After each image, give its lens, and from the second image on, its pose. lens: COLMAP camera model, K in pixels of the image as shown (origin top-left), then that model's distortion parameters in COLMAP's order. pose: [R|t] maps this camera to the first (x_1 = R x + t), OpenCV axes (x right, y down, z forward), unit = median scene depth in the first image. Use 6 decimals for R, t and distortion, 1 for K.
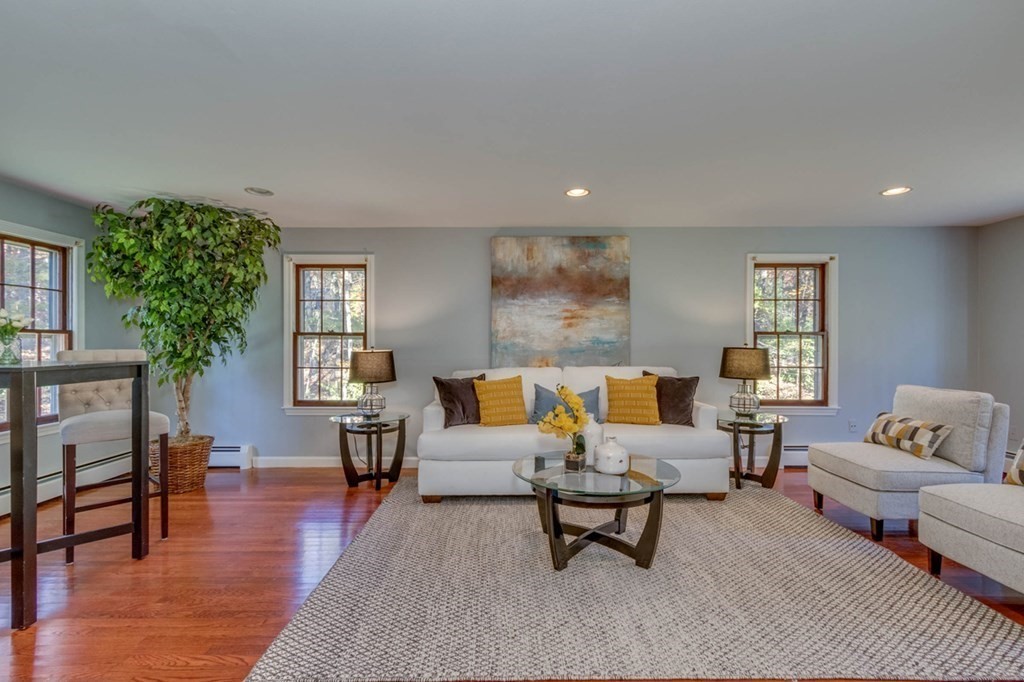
lens RADIAL K [[465.3, 0, 511.9], [0, 465.3, 343.0], [0, 0, 1]] dist [-0.001593, 0.002020]
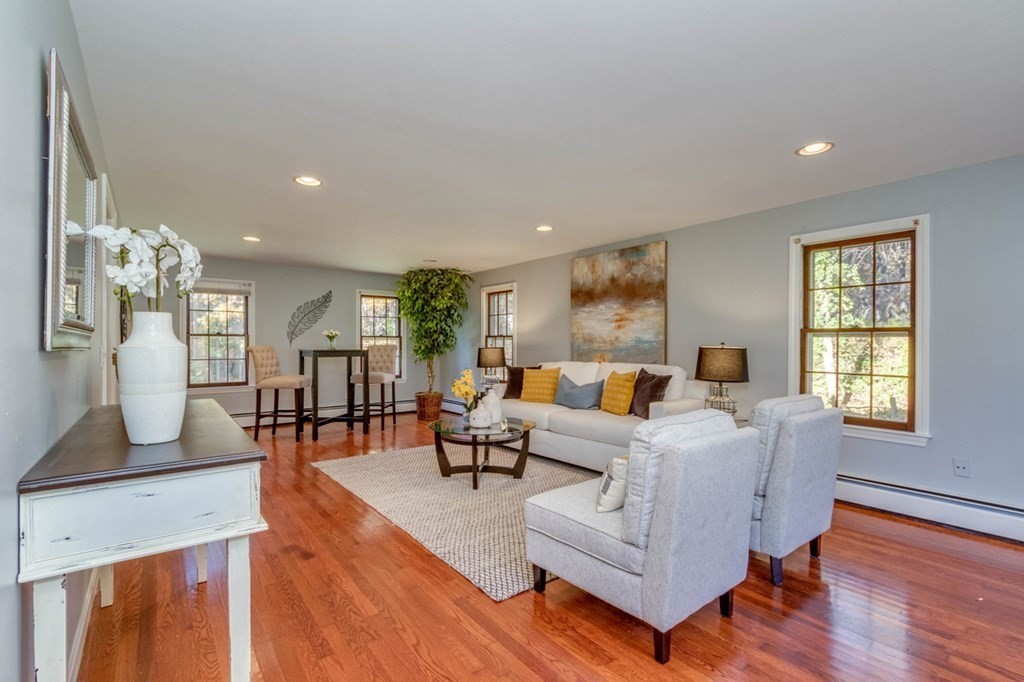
lens RADIAL K [[465.3, 0, 506.3], [0, 465.3, 342.8], [0, 0, 1]] dist [-0.001593, 0.002020]
pose [[0.606792, 0.001574, -0.794859, 0.867441], [0.002373, 0.999990, 0.003791, -0.004164], [0.794857, -0.004186, 0.606782, 0.081683]]
